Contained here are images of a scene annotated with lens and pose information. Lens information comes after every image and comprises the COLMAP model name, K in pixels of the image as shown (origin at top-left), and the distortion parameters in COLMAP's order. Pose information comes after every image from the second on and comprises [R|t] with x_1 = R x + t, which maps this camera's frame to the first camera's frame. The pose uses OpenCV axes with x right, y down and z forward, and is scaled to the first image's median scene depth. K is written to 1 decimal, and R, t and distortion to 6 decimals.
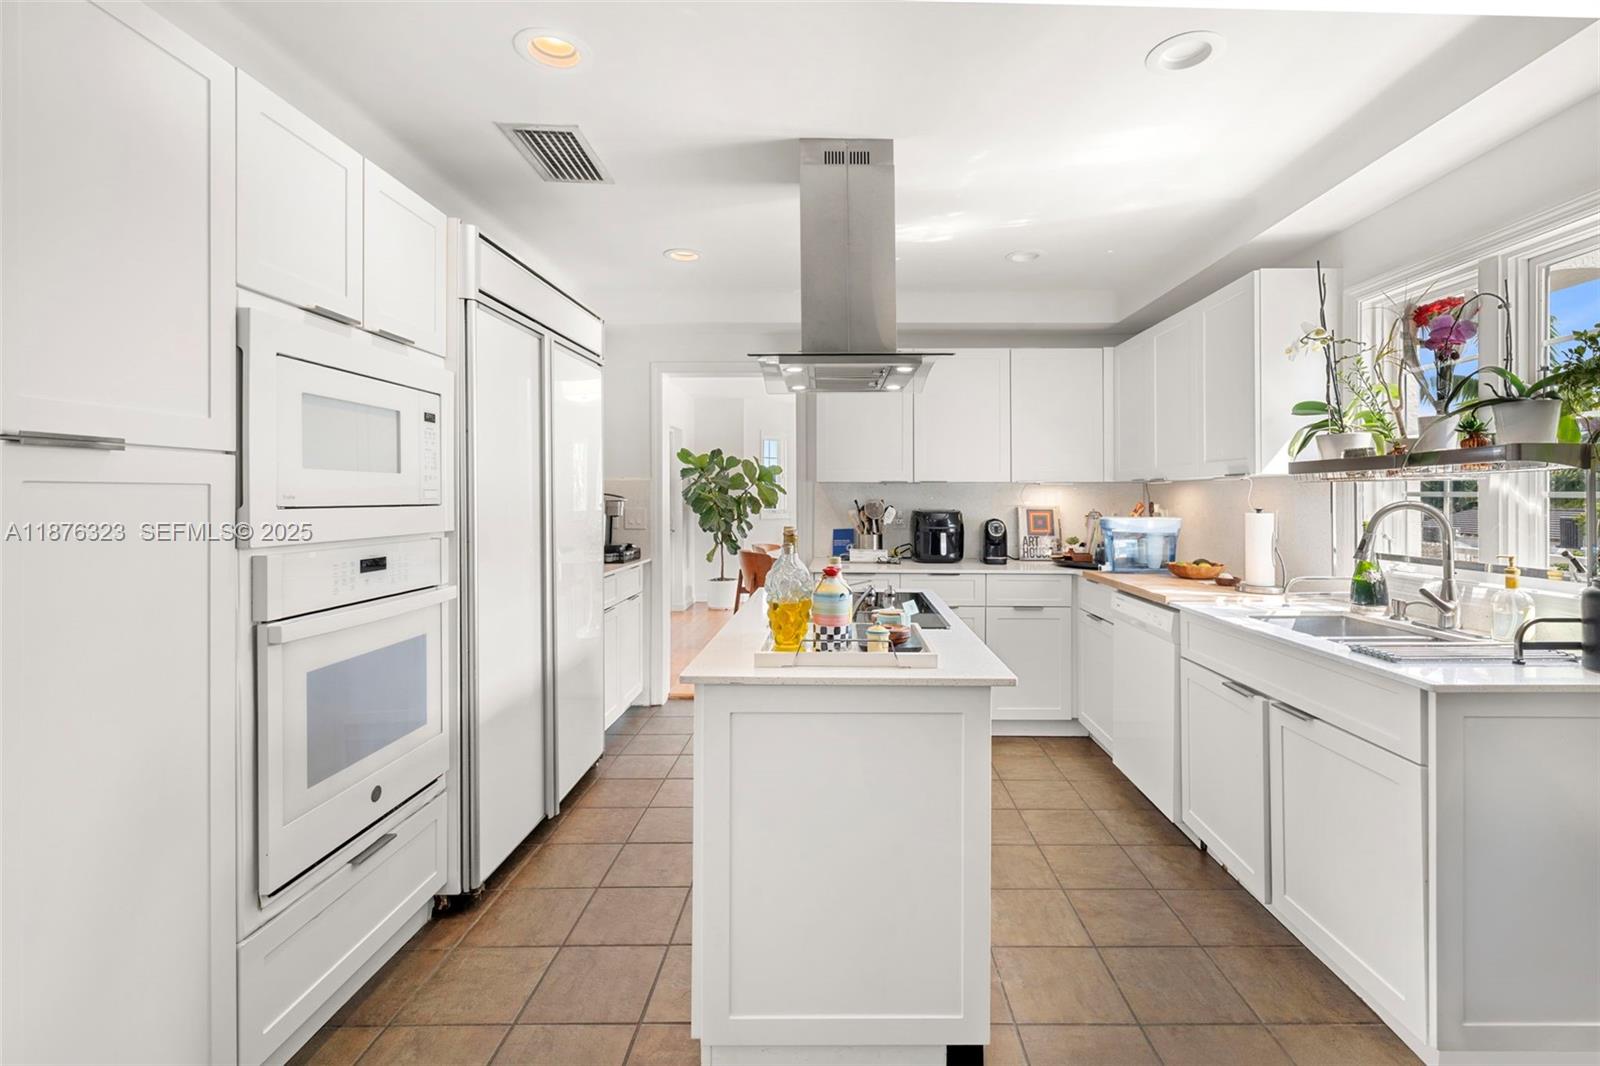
lens RADIAL K [[708.7, 0, 850.1], [0, 708.7, 506.3], [0, 0, 1]] dist [0.000032, -0.000048]
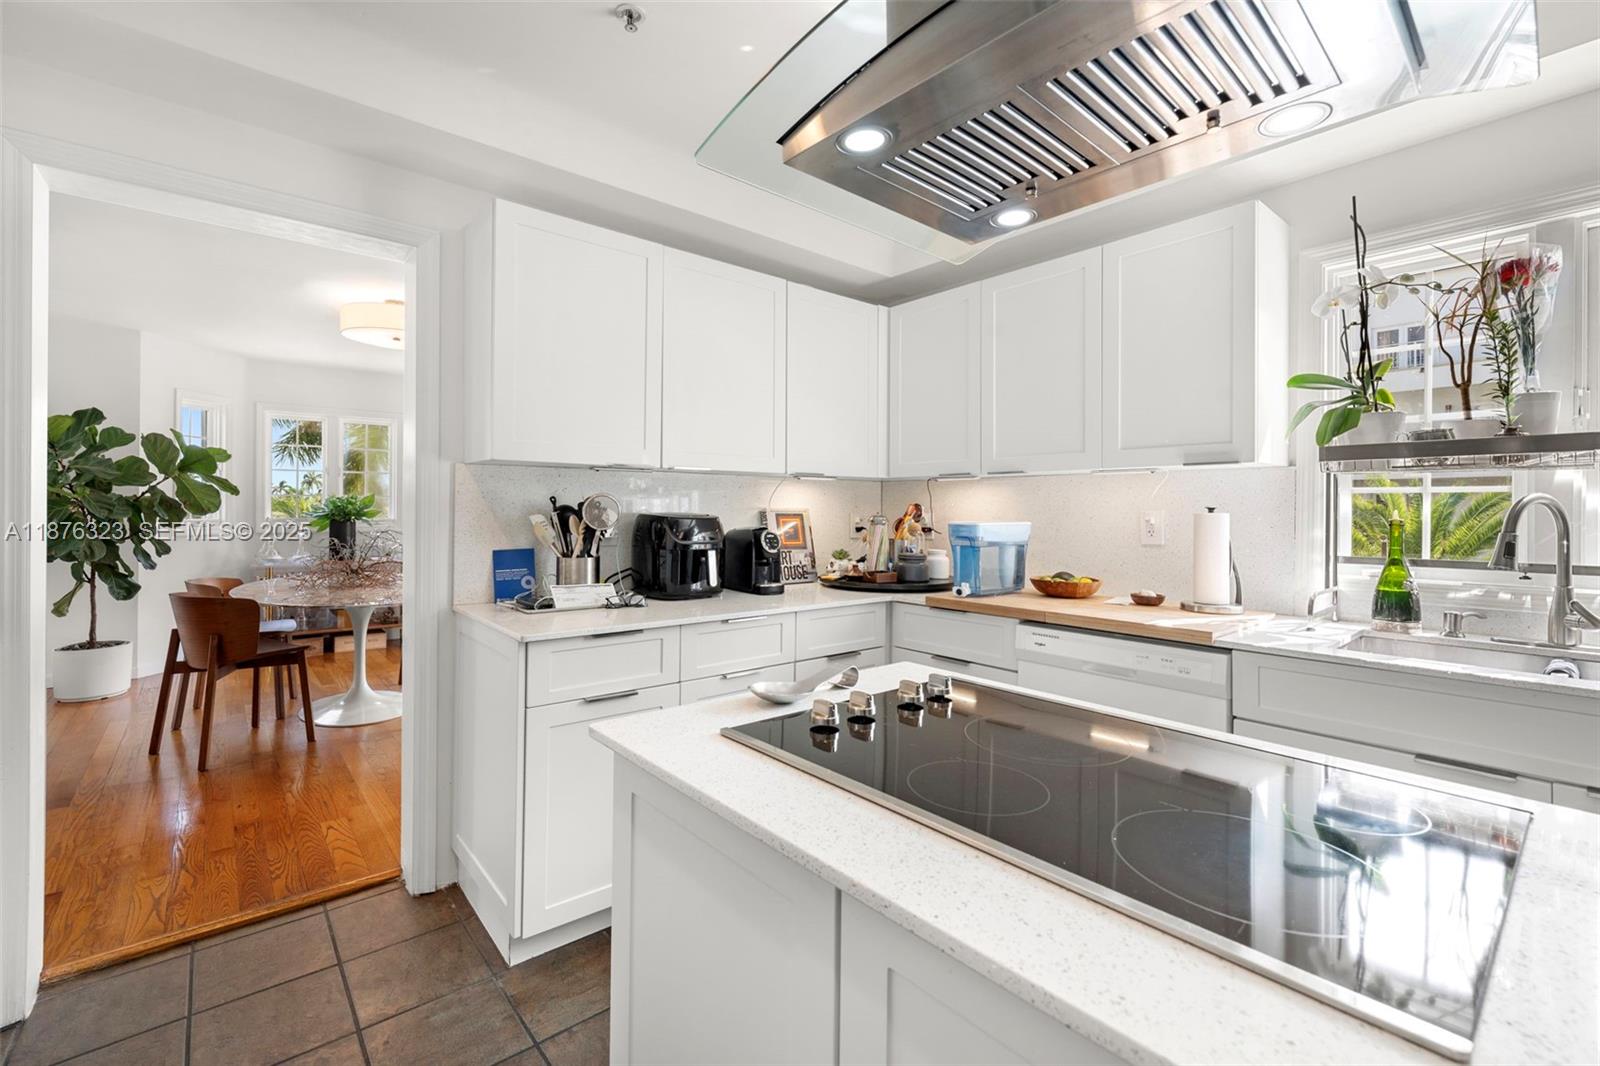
lens RADIAL K [[701.3, 0, 791.5], [0, 701.3, 518.1], [0, 0, 1]] dist [-0.001361, -0.000130]
pose [[0.780495, -0.005684, 0.625137, -0.224941], [0.004891, 0.999984, 0.002986, 0.008392], [-0.625143, 0.000727, 0.780510, 0.532723]]
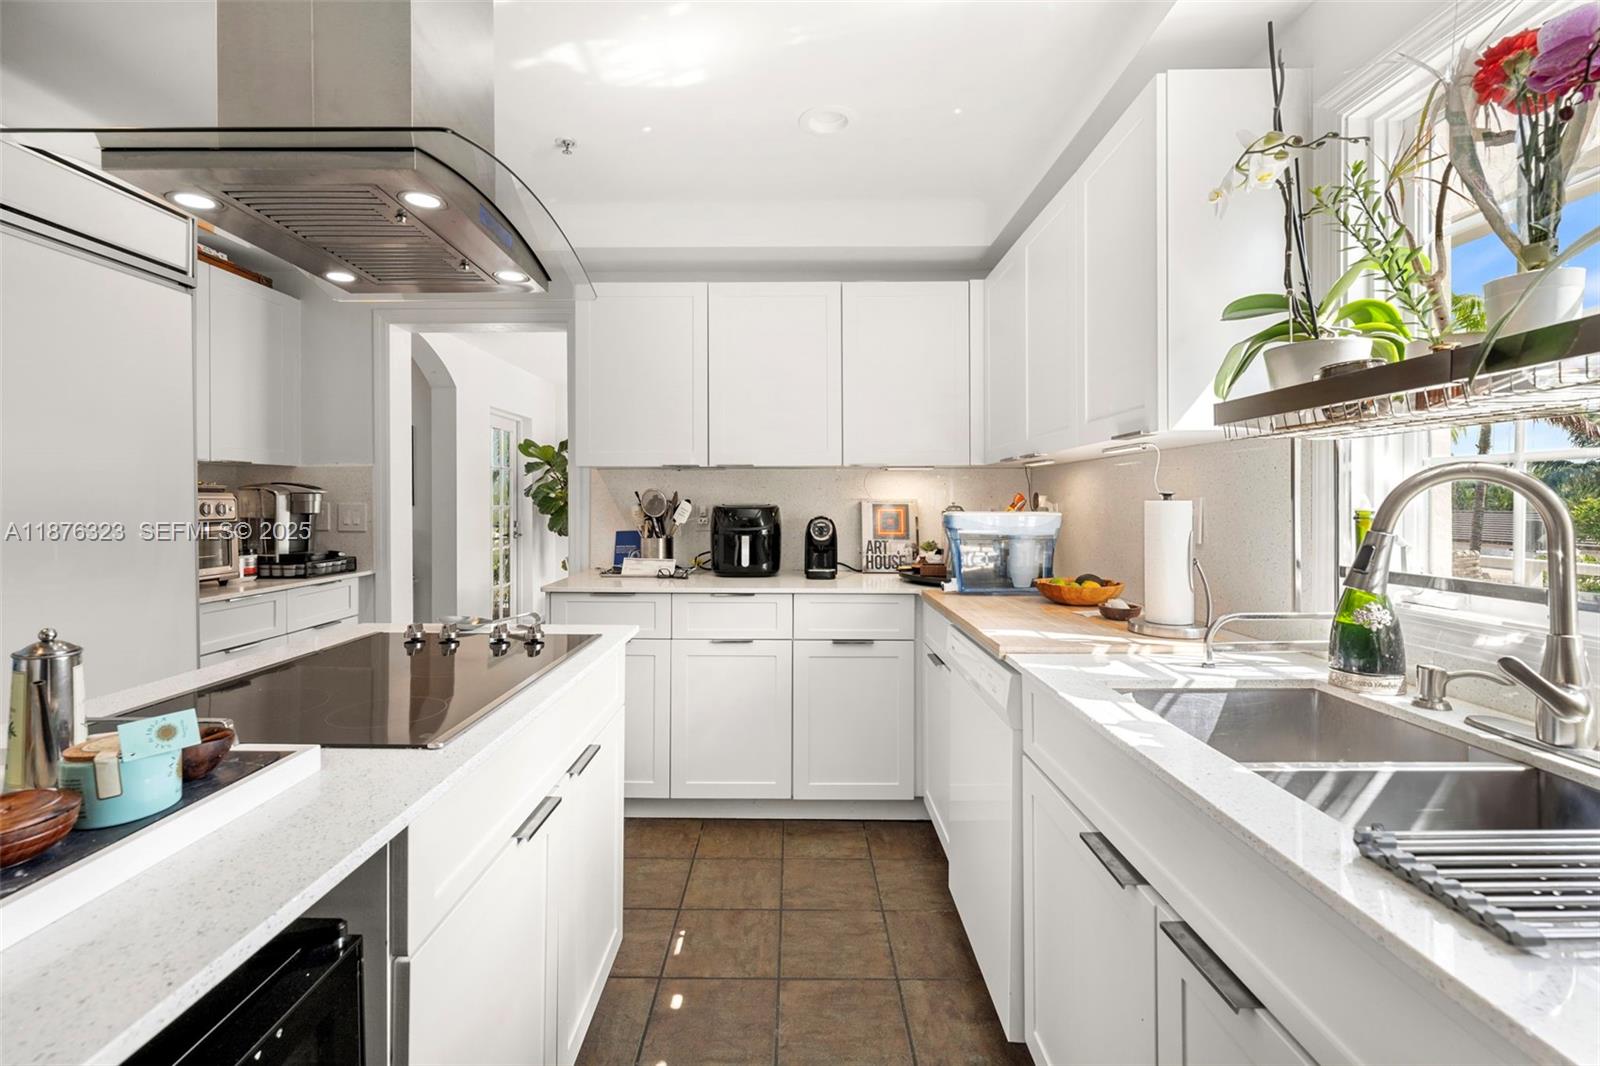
lens RADIAL K [[701.3, 0, 791.5], [0, 701.3, 518.1], [0, 0, 1]] dist [-0.001361, -0.000130]
pose [[0.999930, -0.002659, -0.011500, 0.210710], [0.002783, 0.999938, 0.010807, 0.013276], [0.011471, -0.010839, 0.999875, 0.320808]]
